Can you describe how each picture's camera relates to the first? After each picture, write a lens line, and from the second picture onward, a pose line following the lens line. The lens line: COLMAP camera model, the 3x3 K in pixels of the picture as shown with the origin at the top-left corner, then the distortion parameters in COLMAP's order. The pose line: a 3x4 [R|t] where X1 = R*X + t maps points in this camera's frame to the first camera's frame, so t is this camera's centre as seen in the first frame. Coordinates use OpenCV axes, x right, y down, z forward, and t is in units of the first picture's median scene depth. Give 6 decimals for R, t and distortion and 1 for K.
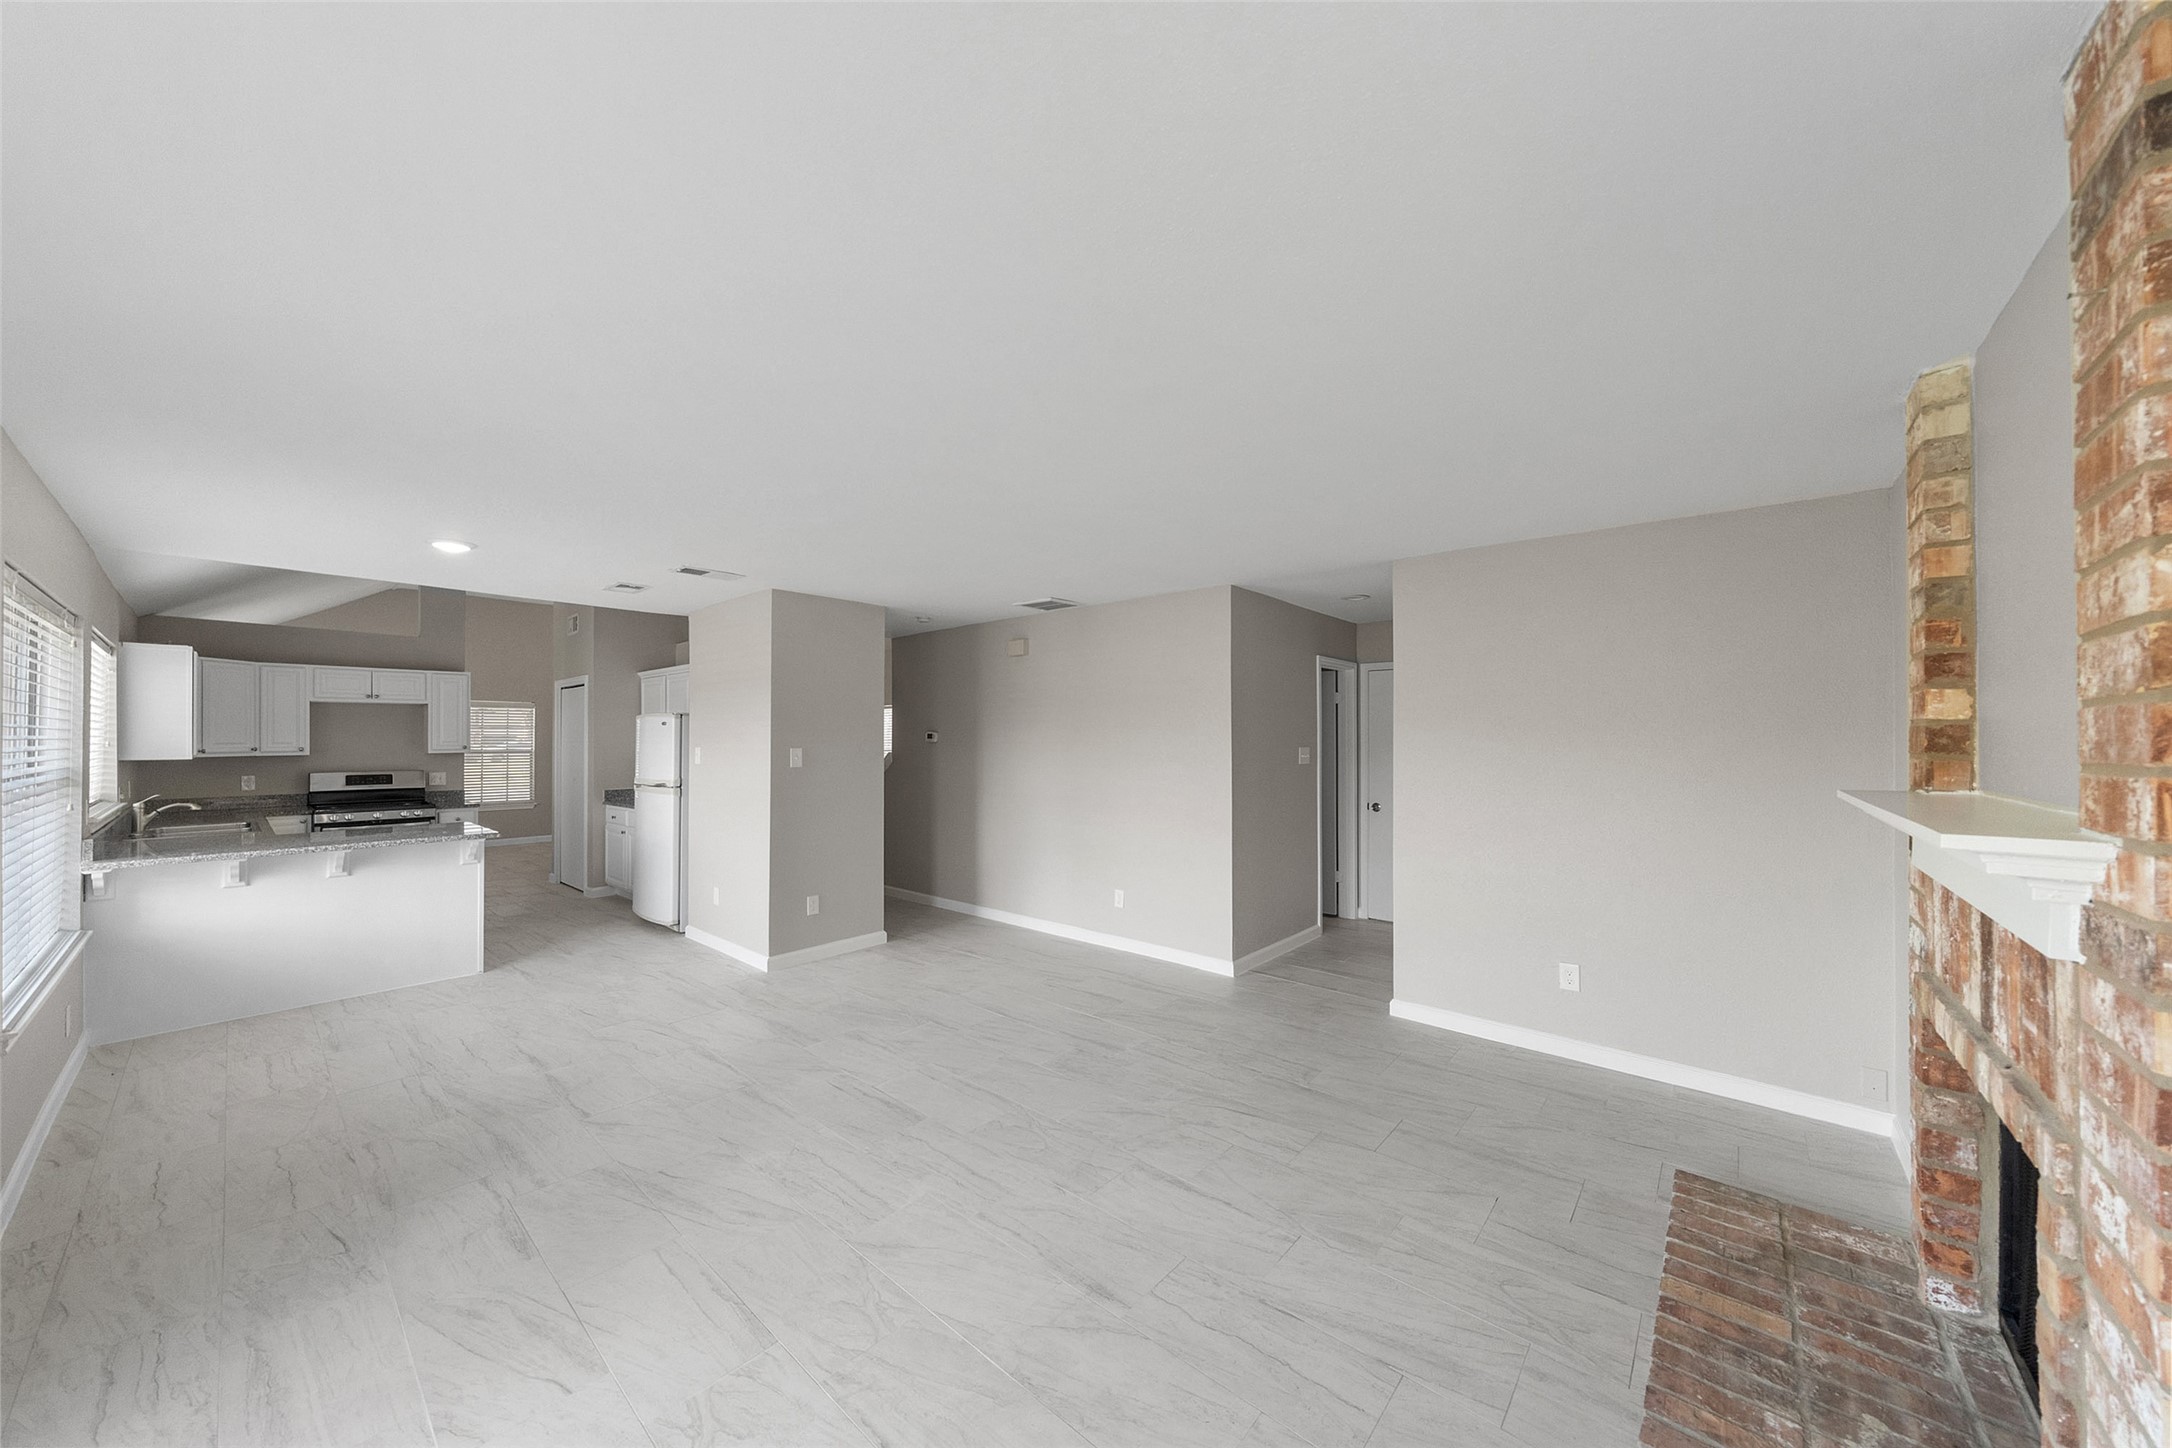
lens RADIAL K [[748.1, 0, 1095.4], [0, 748.1, 729.1], [0, 0, 1]] dist [-0.003059, -0.000055]
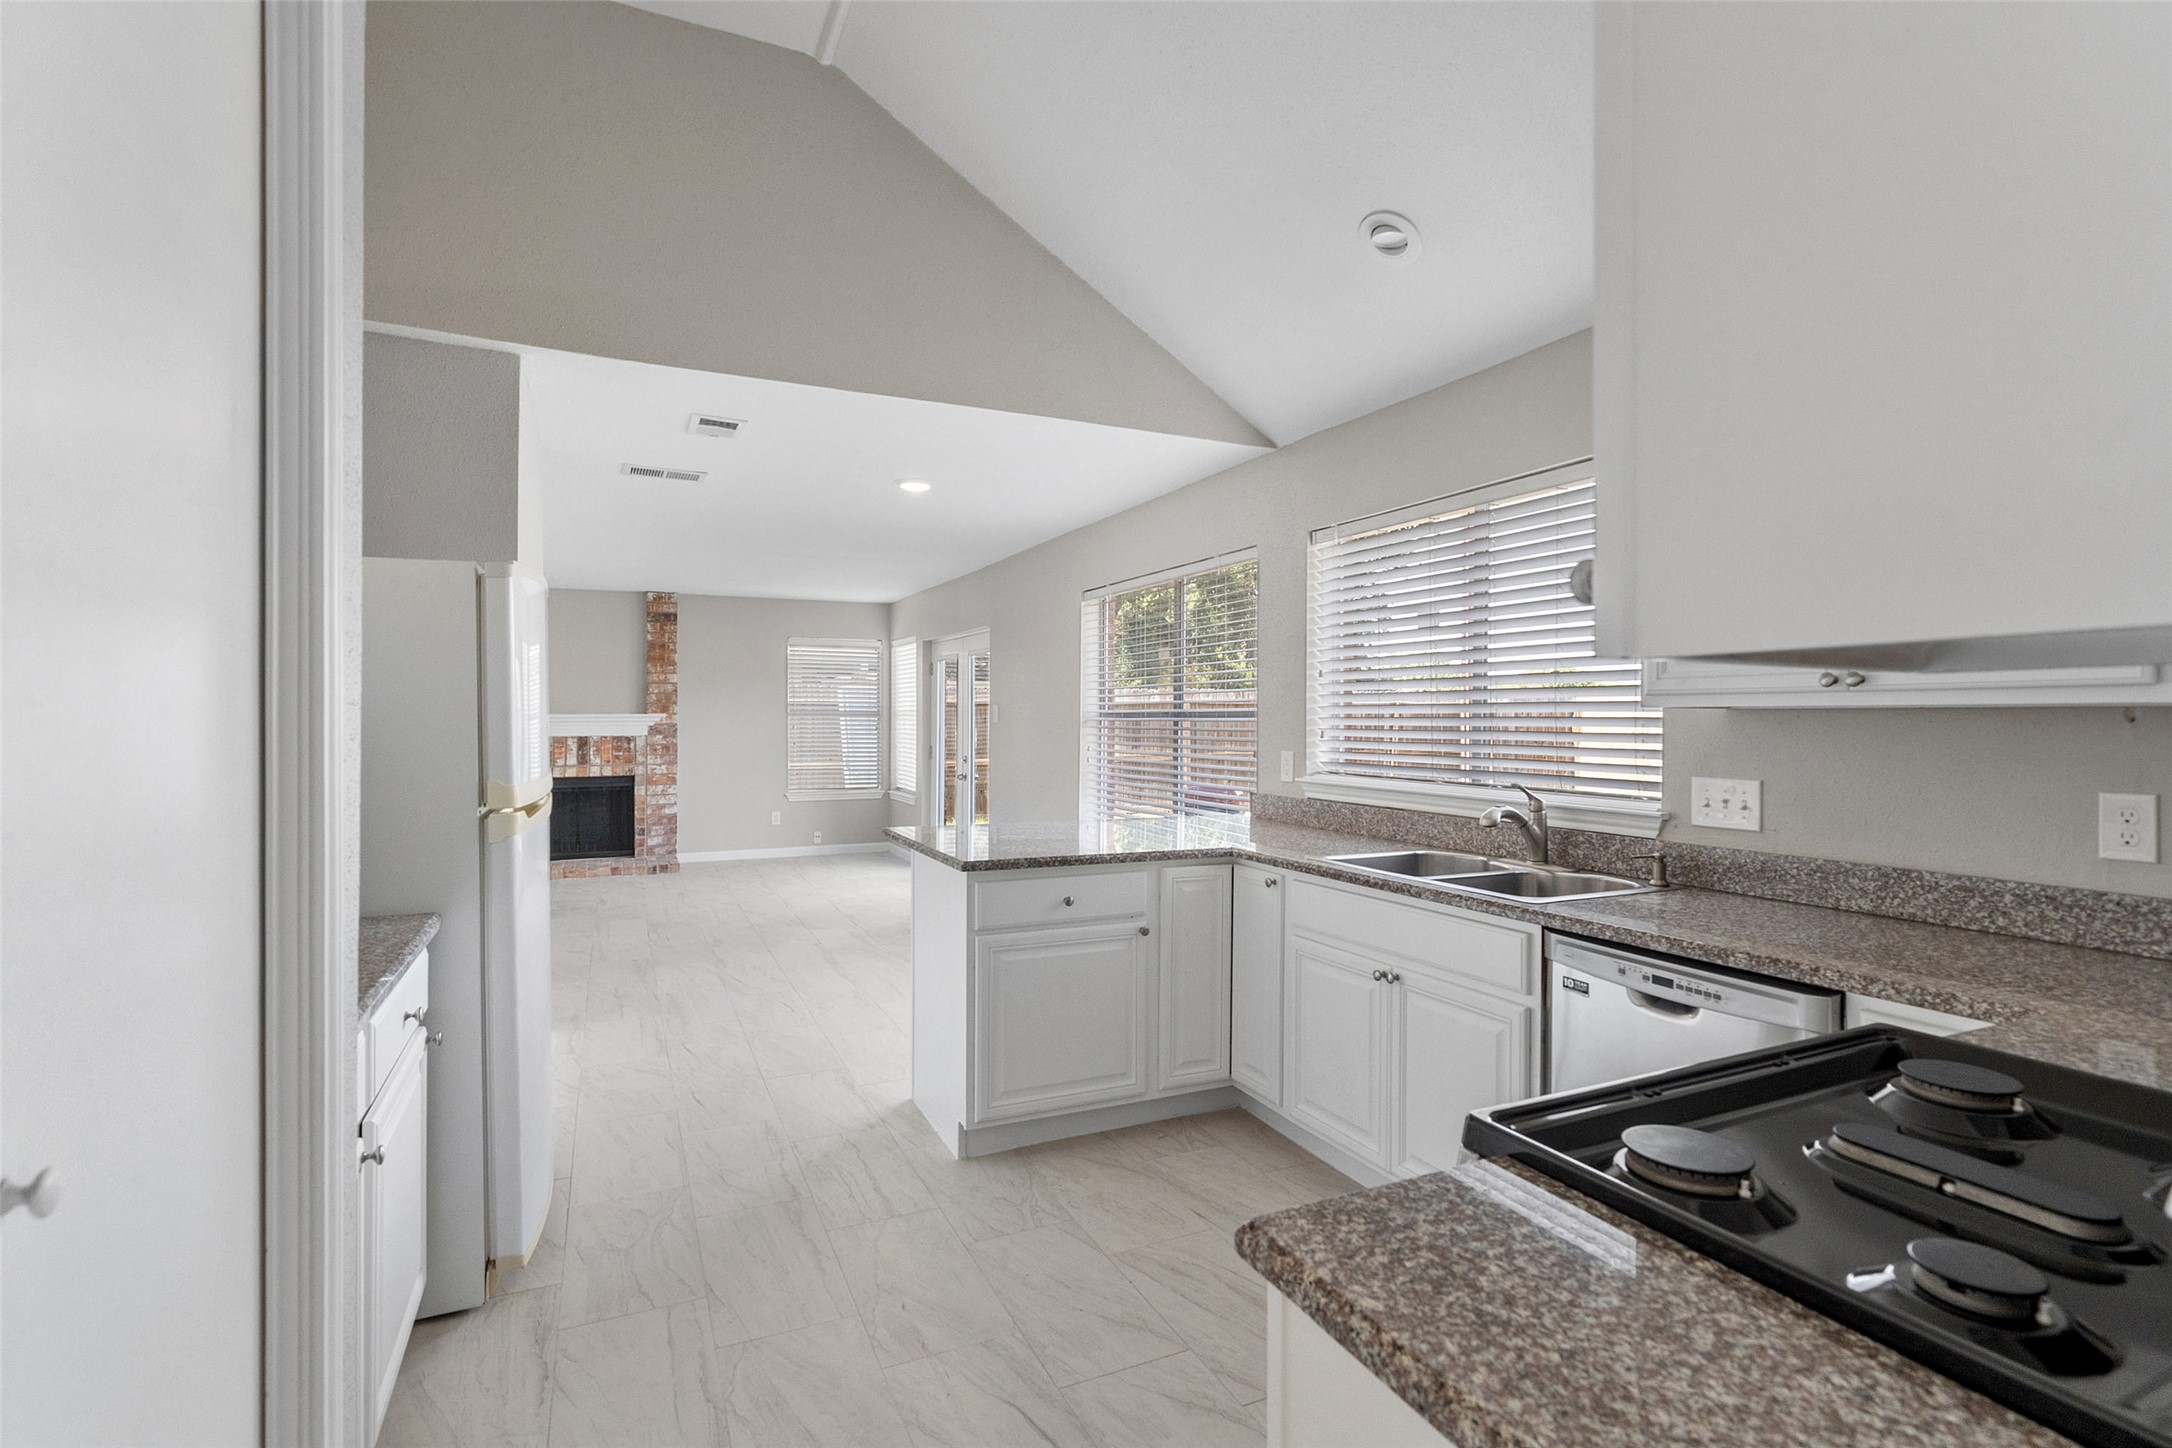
lens RADIAL K [[1028.4, 0, 1082.4], [0, 1028.4, 717.0], [0, 0, 1]] dist [-0.000370, -0.001821]
pose [[-0.906643, -0.001533, 0.421895, -1.604048], [-0.007167, 0.999905, -0.011768, 0.070619], [-0.421837, -0.013693, -0.906568, 2.089353]]
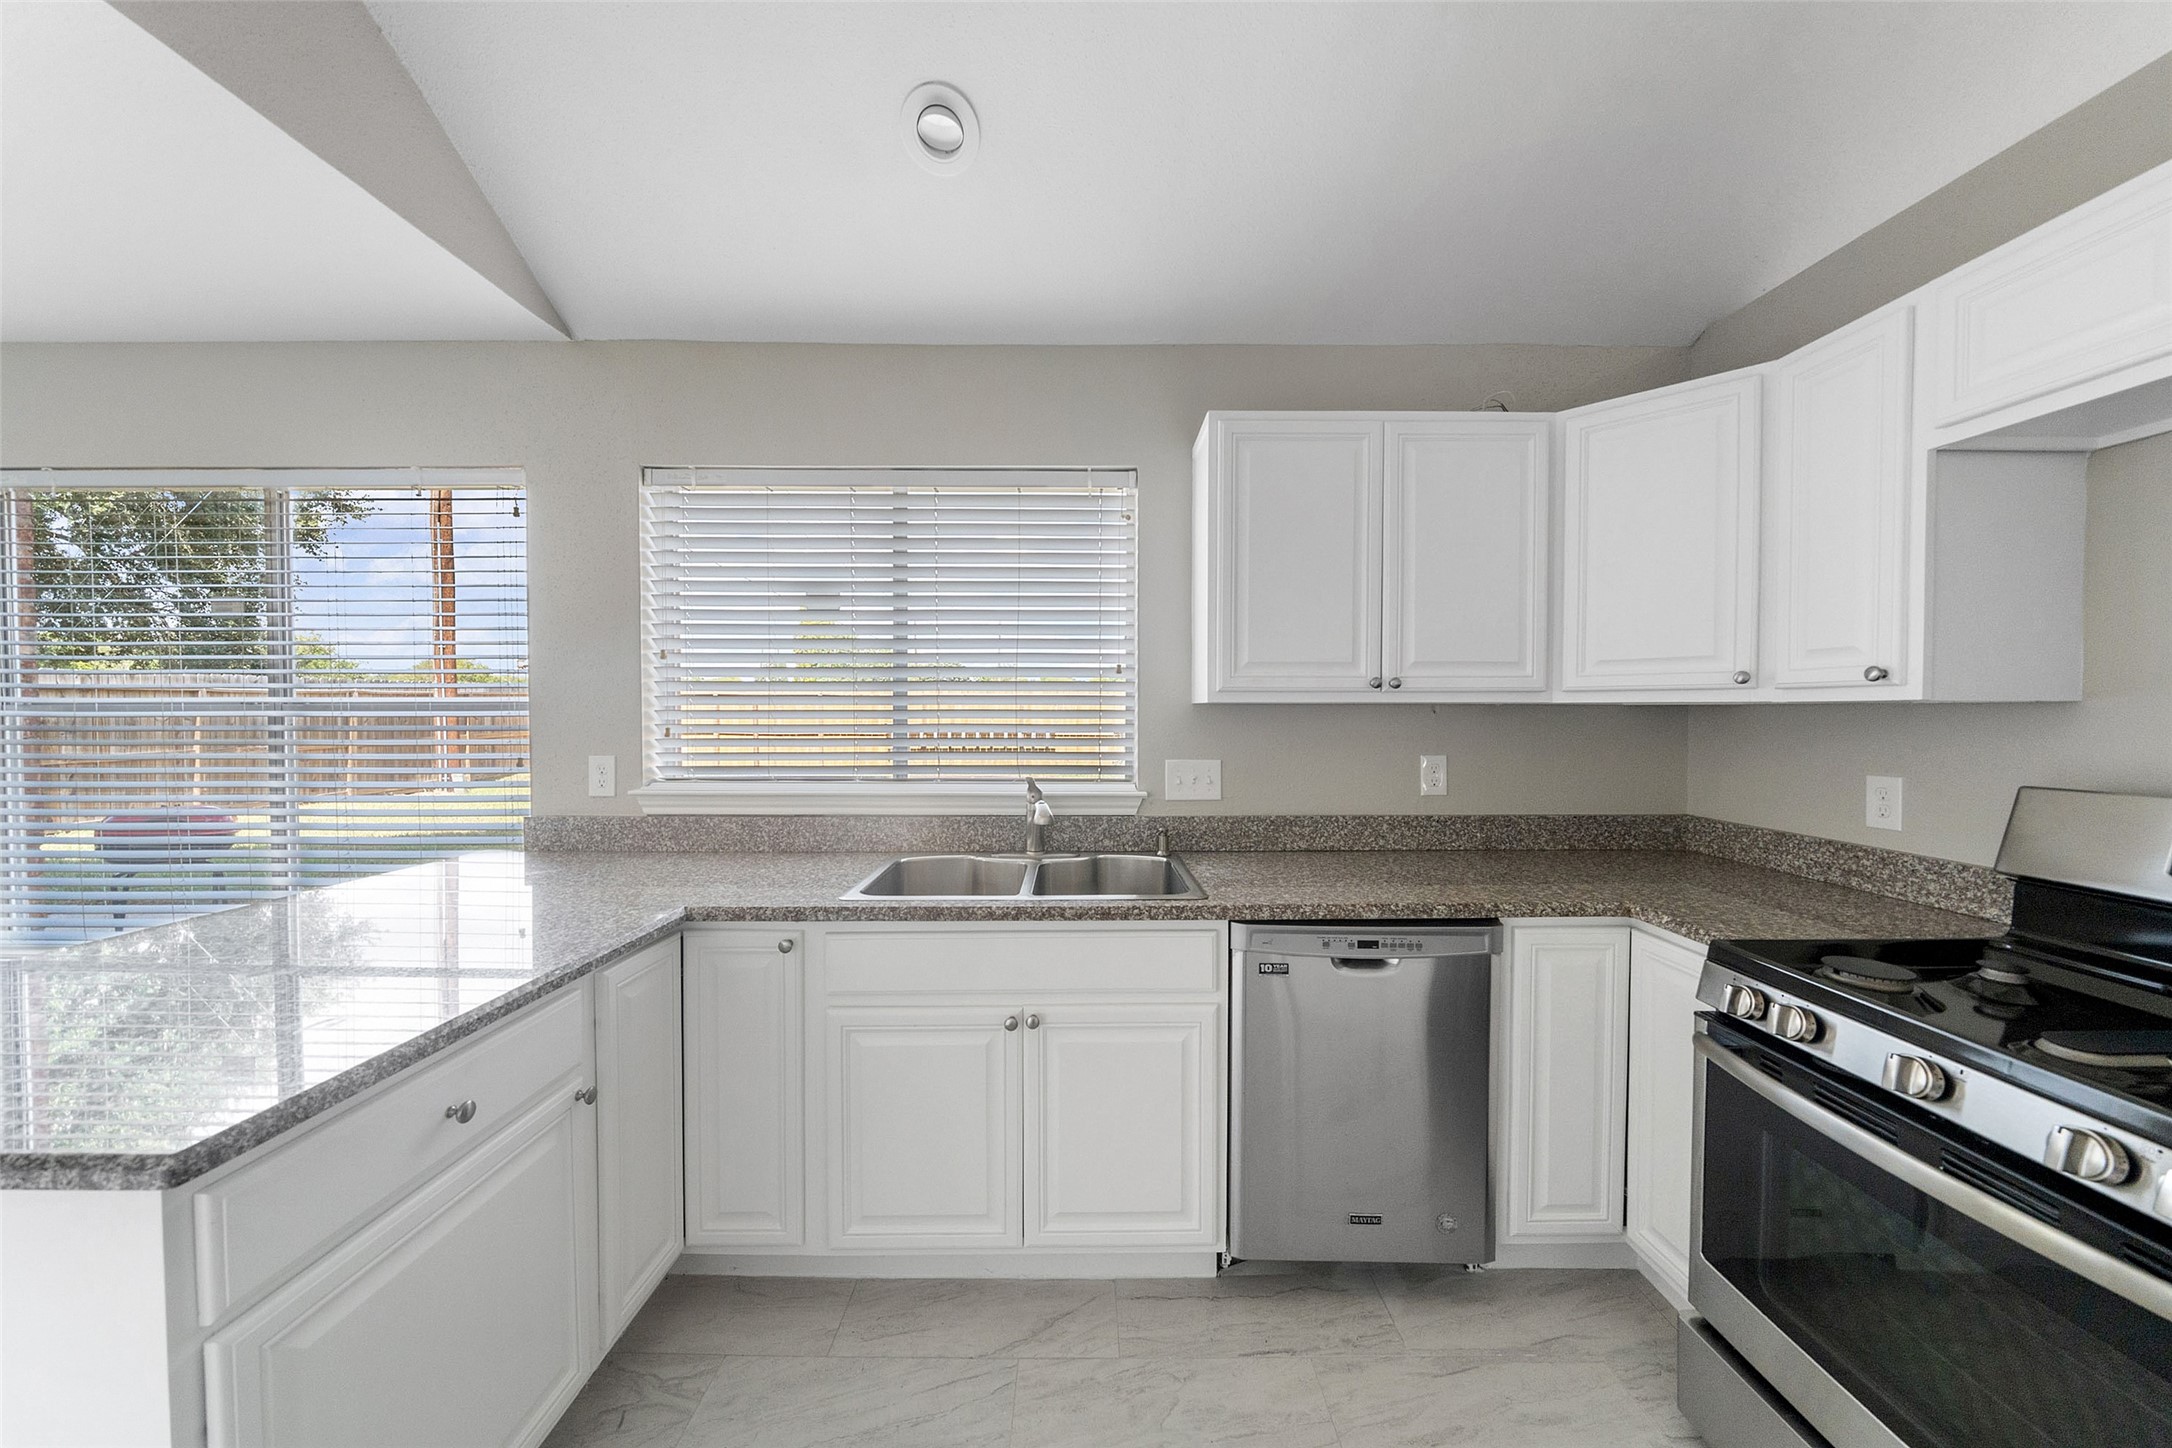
lens RADIAL K [[748.1, 0, 1077.3], [0, 748.1, 727.7], [0, 0, 1]] dist [-0.003059, -0.000055]
pose [[-0.759250, 0.018116, -0.650547, -1.231591], [0.007851, 0.999795, 0.018679, 0.061891], [0.650751, 0.009075, -0.759237, 1.692263]]
